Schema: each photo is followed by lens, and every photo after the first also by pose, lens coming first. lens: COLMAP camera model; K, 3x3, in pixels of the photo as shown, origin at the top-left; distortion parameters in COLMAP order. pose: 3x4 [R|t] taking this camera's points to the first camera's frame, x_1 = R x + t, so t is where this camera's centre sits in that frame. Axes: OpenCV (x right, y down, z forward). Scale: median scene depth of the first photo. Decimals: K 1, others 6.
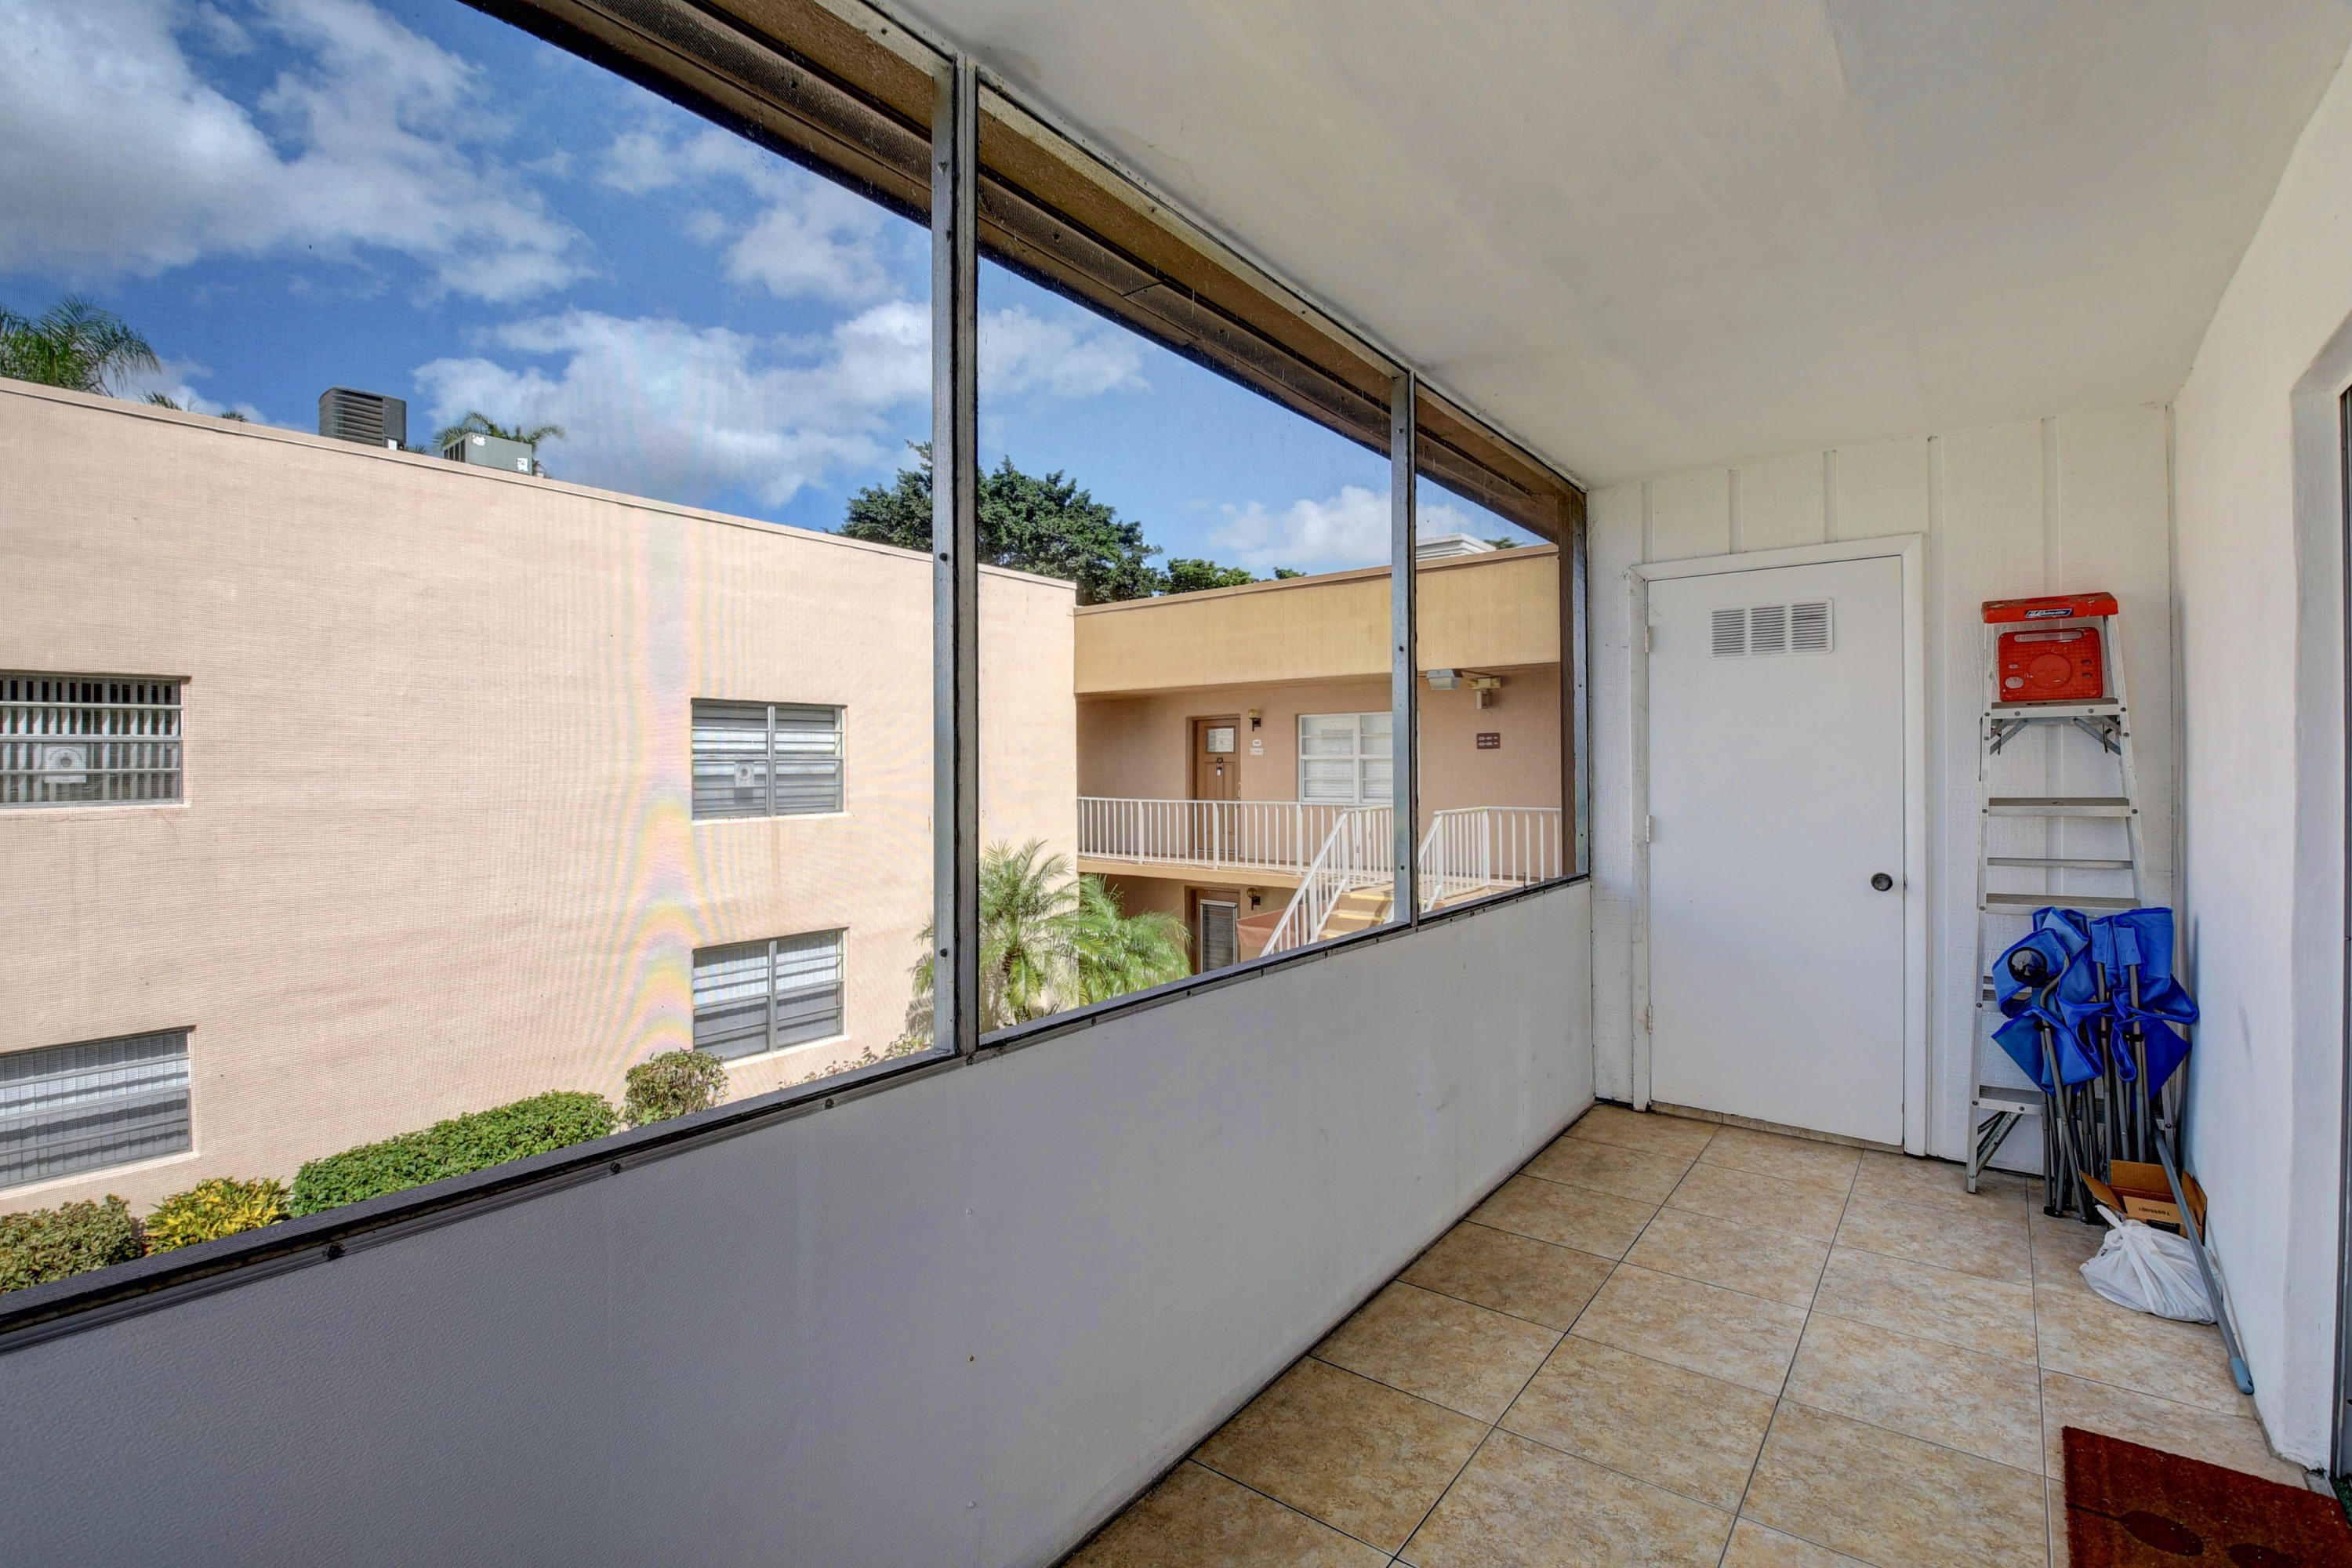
lens RADIAL K [[1040.9, 0, 1154.1], [0, 1040.9, 744.0], [0, 0, 1]] dist [0.000110, -0.015486]
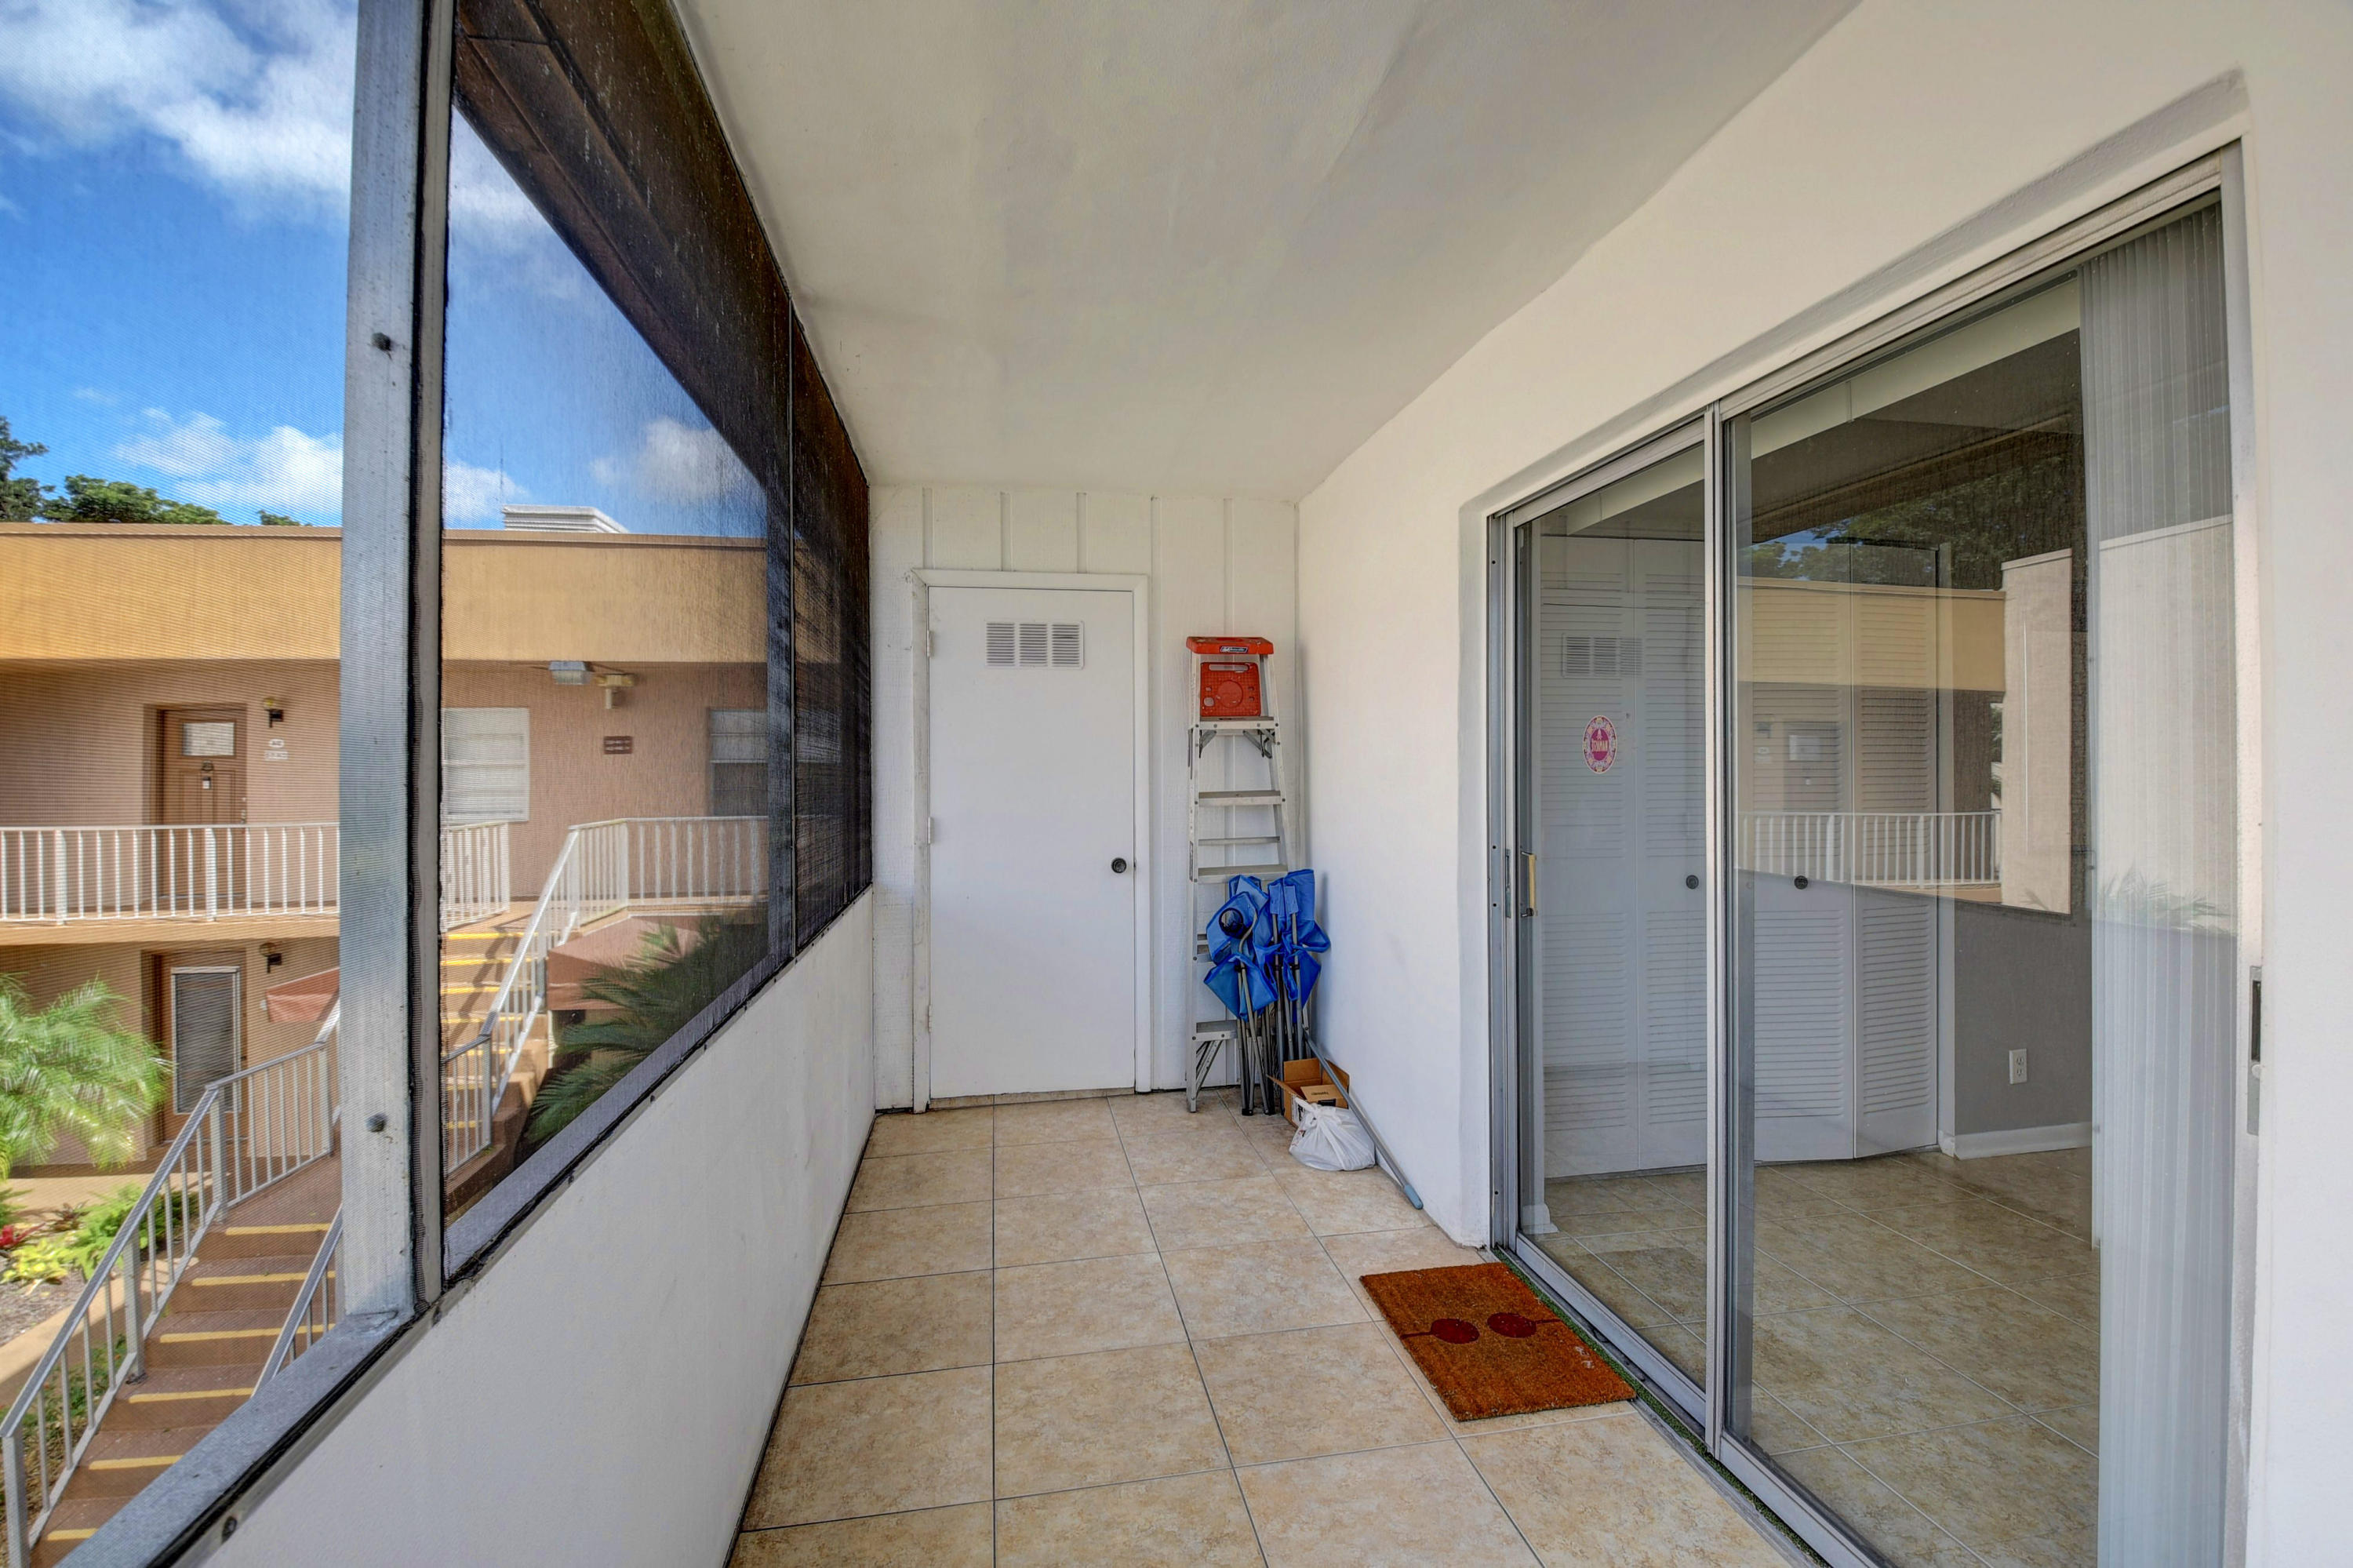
lens RADIAL K [[1041.3, 0, 1093.2], [0, 1041.3, 748.6], [0, 0, 1]] dist [0.000110, -0.015486]
pose [[0.657921, 0.013541, 0.752965, -0.215933], [-0.009455, 0.999908, -0.009719, 0.011727], [-0.753028, -0.000725, 0.657989, 0.250462]]
